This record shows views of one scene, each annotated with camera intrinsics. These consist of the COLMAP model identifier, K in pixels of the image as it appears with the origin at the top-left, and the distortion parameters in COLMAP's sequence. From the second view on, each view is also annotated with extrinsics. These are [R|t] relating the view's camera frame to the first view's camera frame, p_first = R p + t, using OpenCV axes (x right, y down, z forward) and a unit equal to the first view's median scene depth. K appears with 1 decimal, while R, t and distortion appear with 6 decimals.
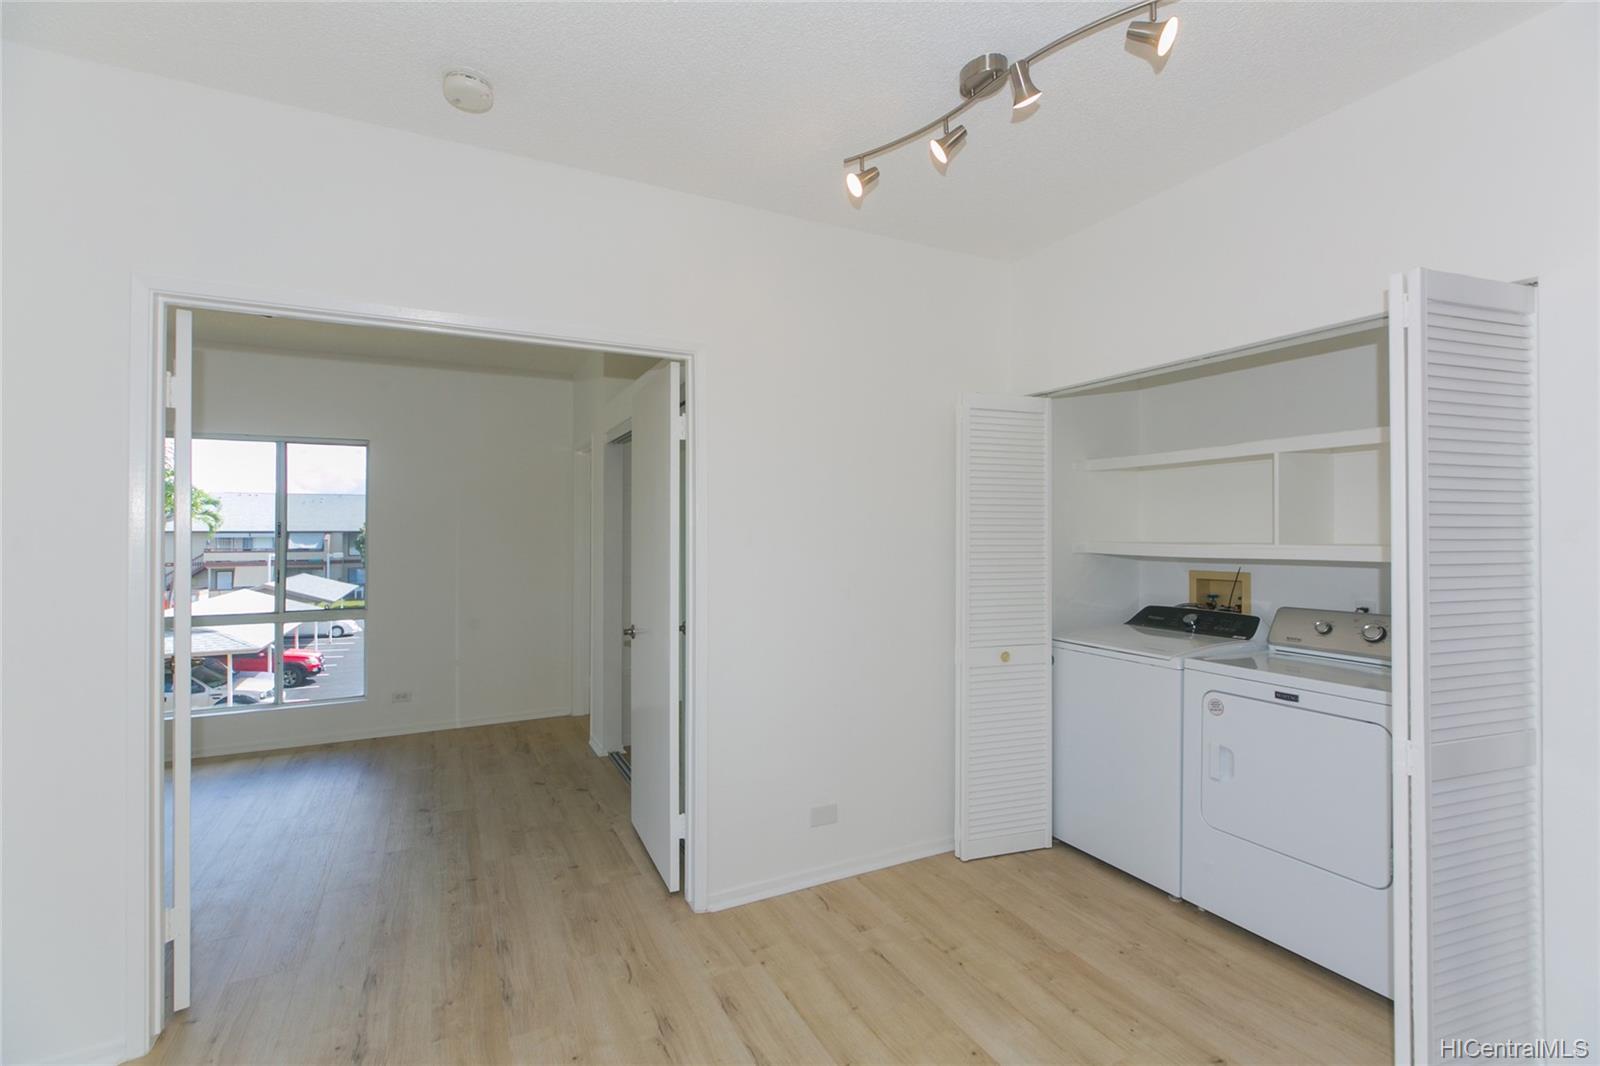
lens RADIAL K [[716.2, 0, 807.4], [0, 716.2, 529.7], [0, 0, 1]] dist [0.023864, -0.012620]
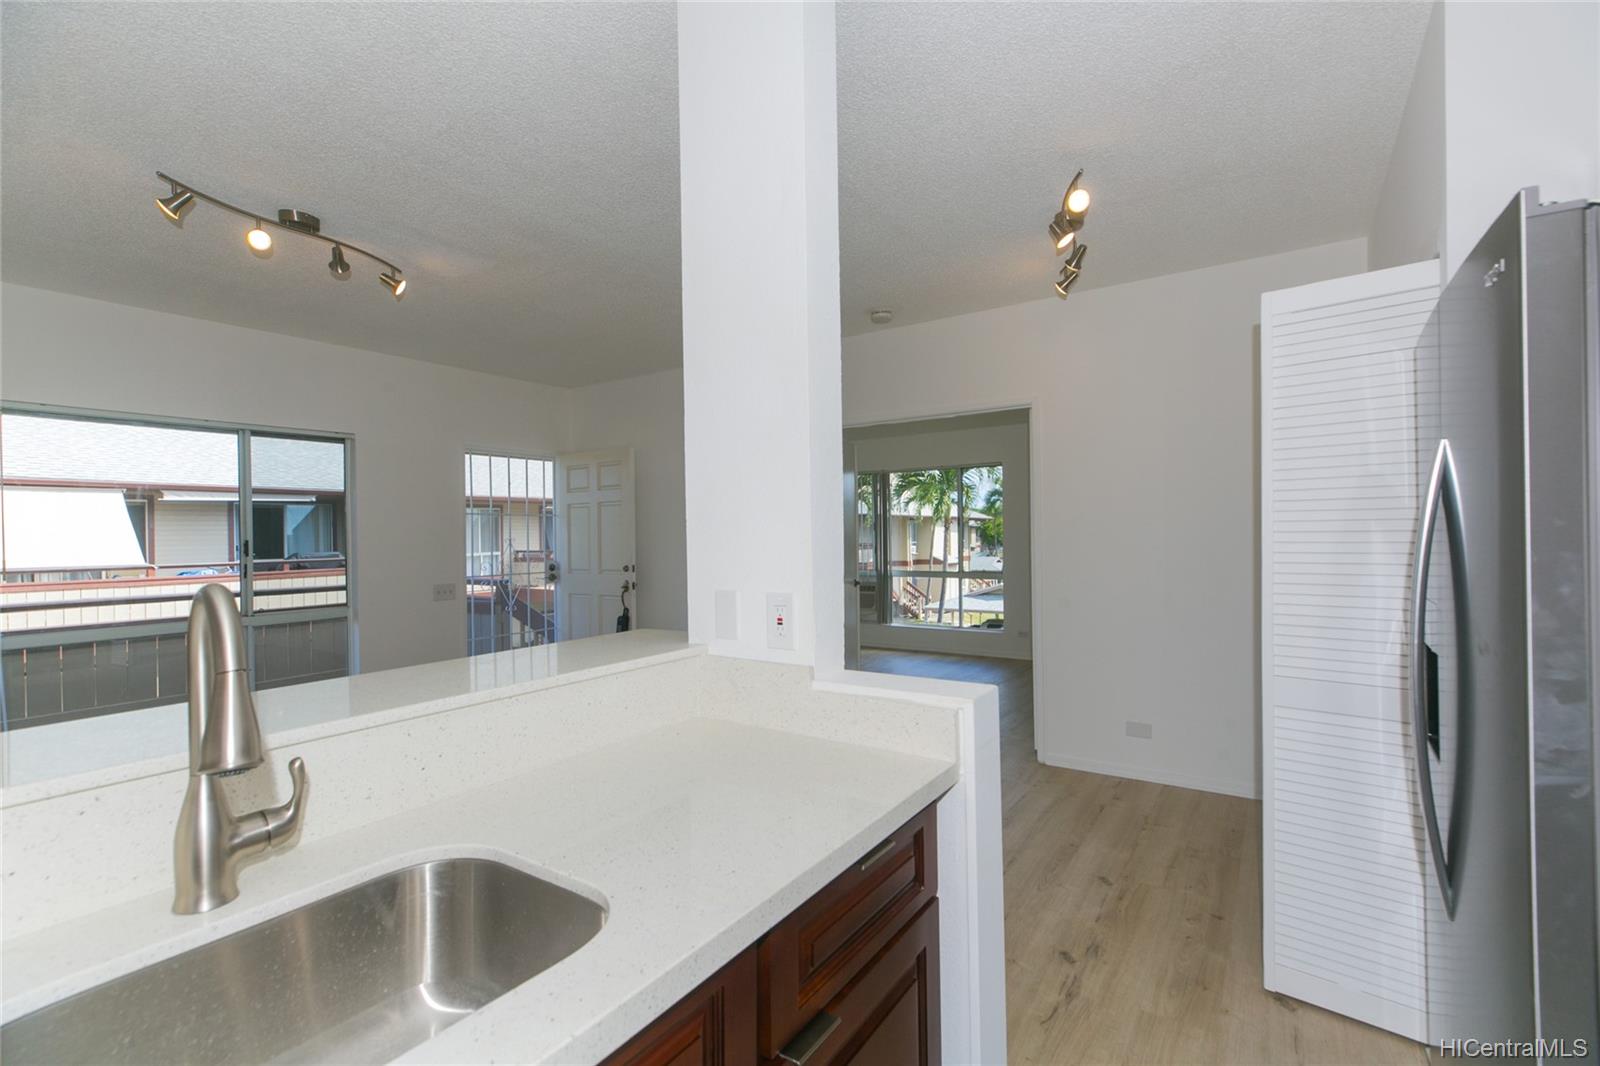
lens RADIAL K [[716.2, 0, 807.4], [0, 716.2, 529.7], [0, 0, 1]] dist [0.023864, -0.012620]
pose [[0.485545, -0.004971, -0.874197, 0.973415], [0.015416, 0.999877, 0.002877, 0.014045], [0.874076, -0.014874, 0.485562, -0.194455]]
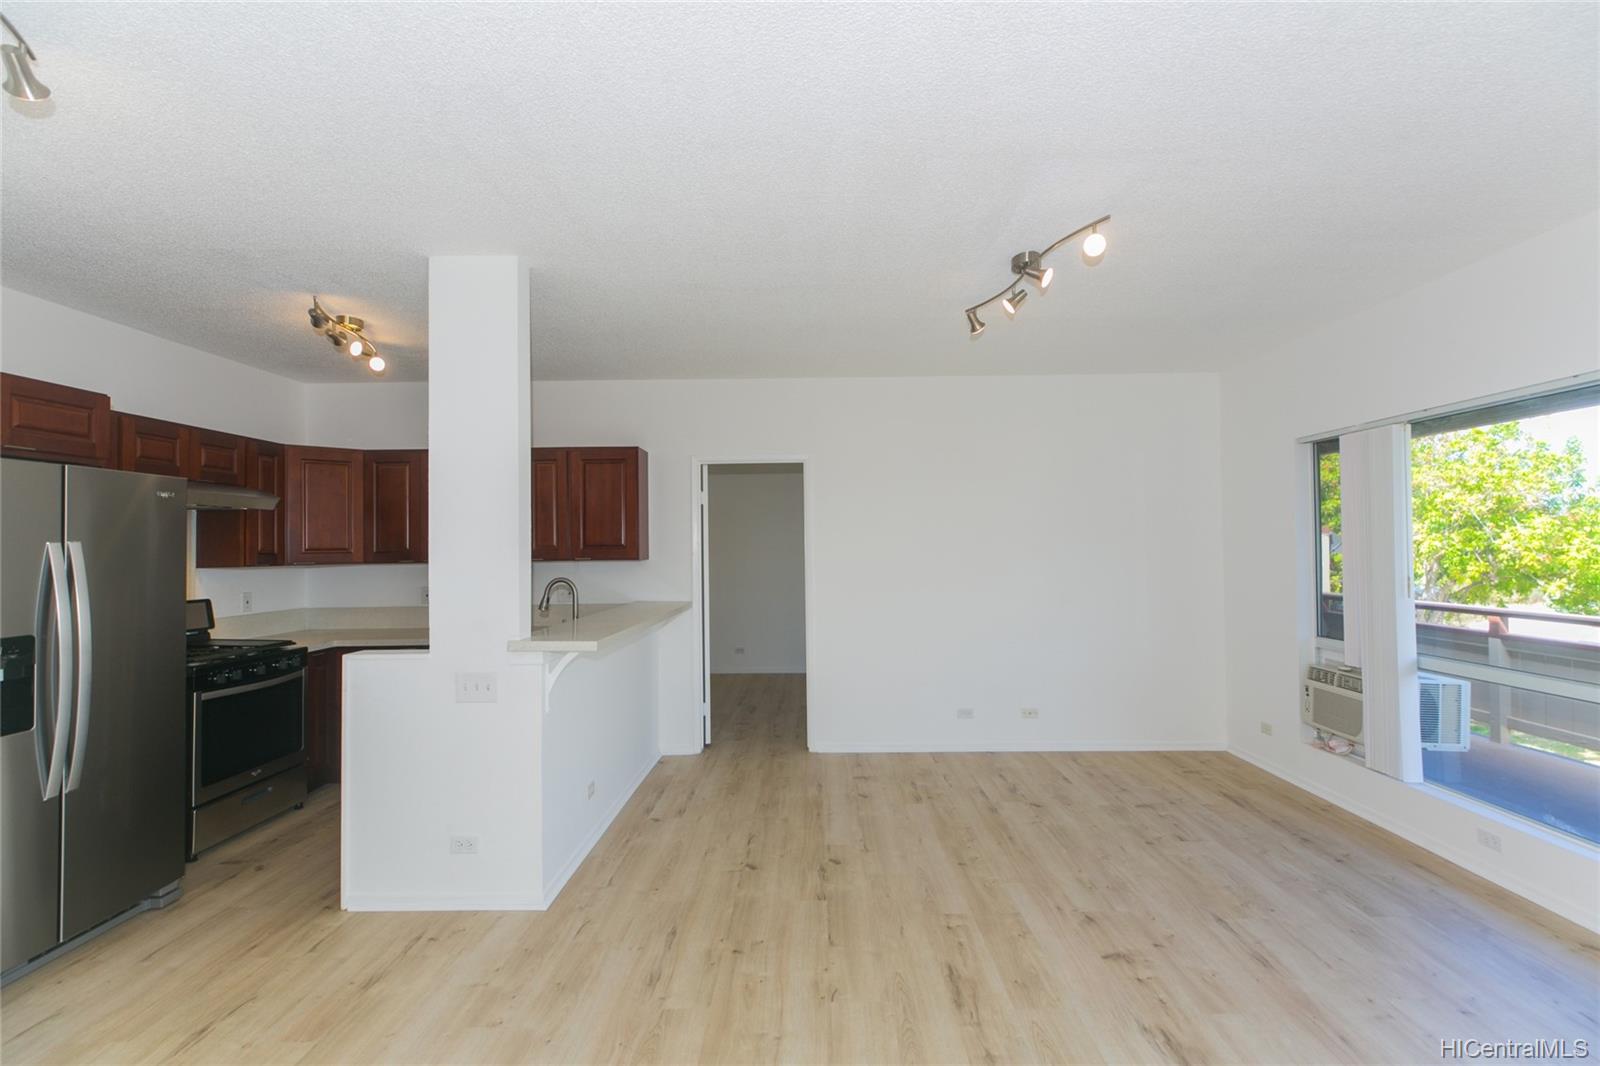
lens RADIAL K [[717.8, 0, 812.3], [0, 717.8, 535.0], [0, 0, 1]] dist [0.000597, -0.000922]
pose [[-0.889683, 0.021330, 0.456080, -0.577972], [0.011565, 0.999640, -0.024190, -0.009027], [-0.456432, -0.016247, -0.889610, 0.845450]]
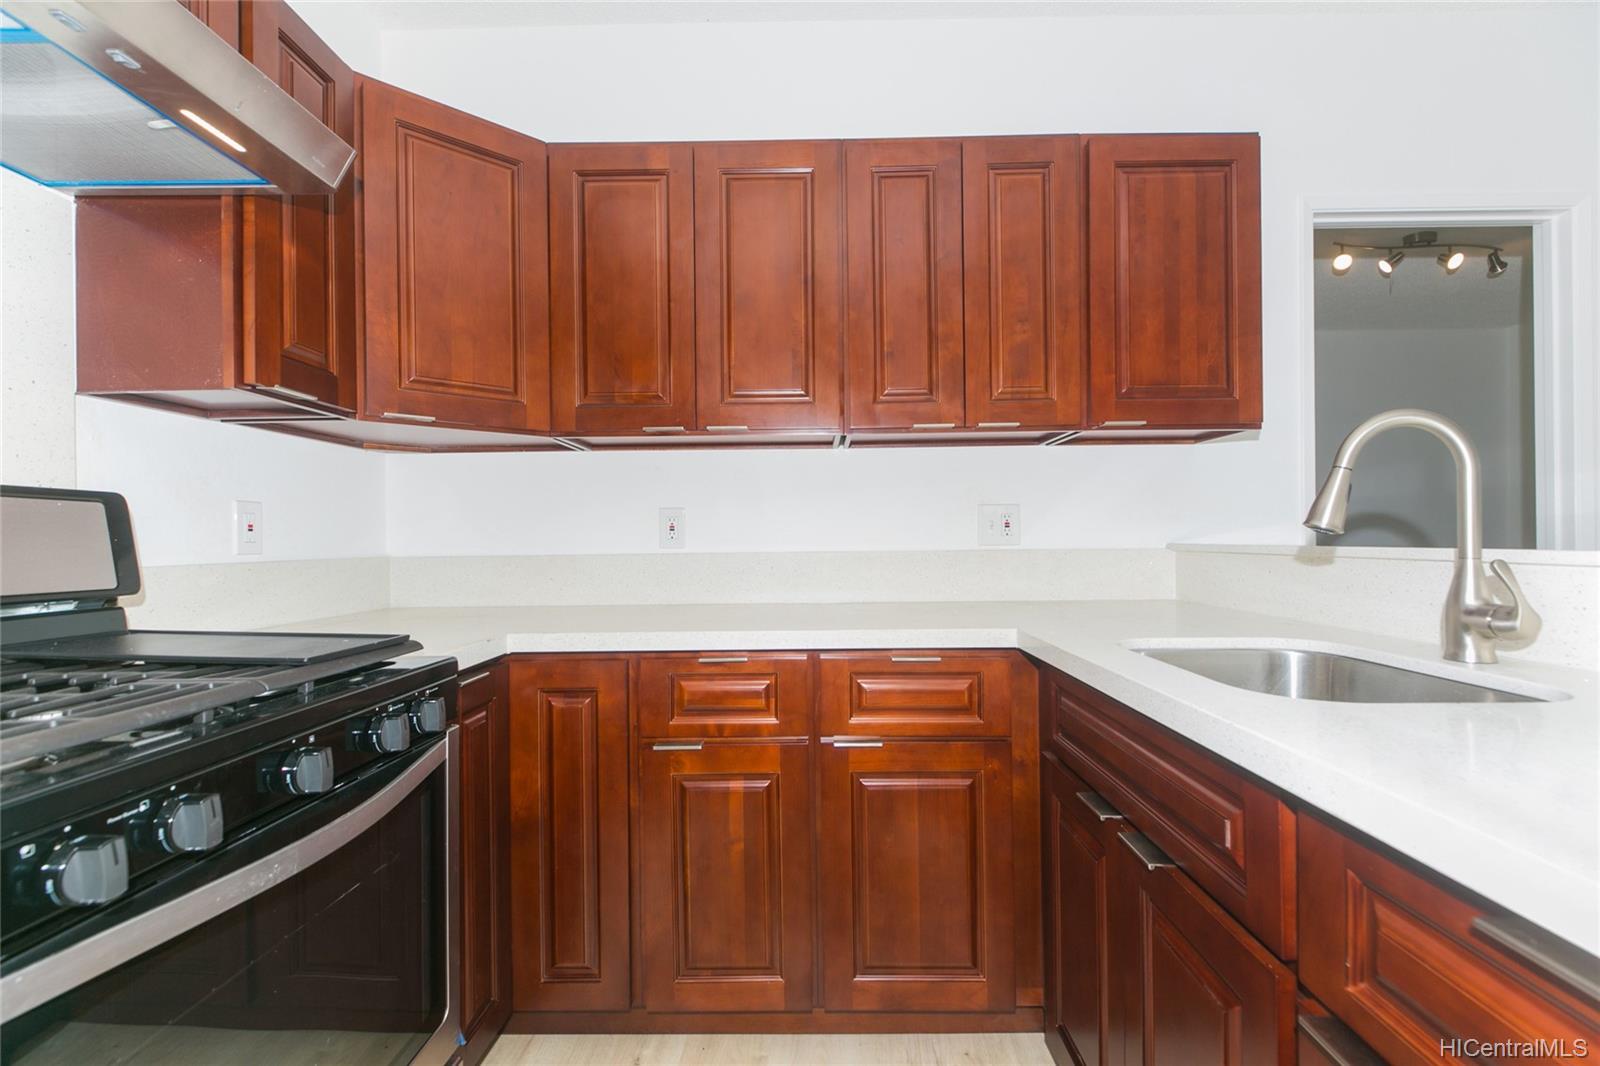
lens RADIAL K [[718.0, 0, 802.0], [0, 718.0, 539.9], [0, 0, 1]] dist [0.024394, -0.012759]
pose [[-0.882805, 0.013518, 0.469545, 0.697461], [0.010669, 0.999905, -0.008728, 0.113613], [-0.469618, -0.002695, -0.882865, 0.260667]]
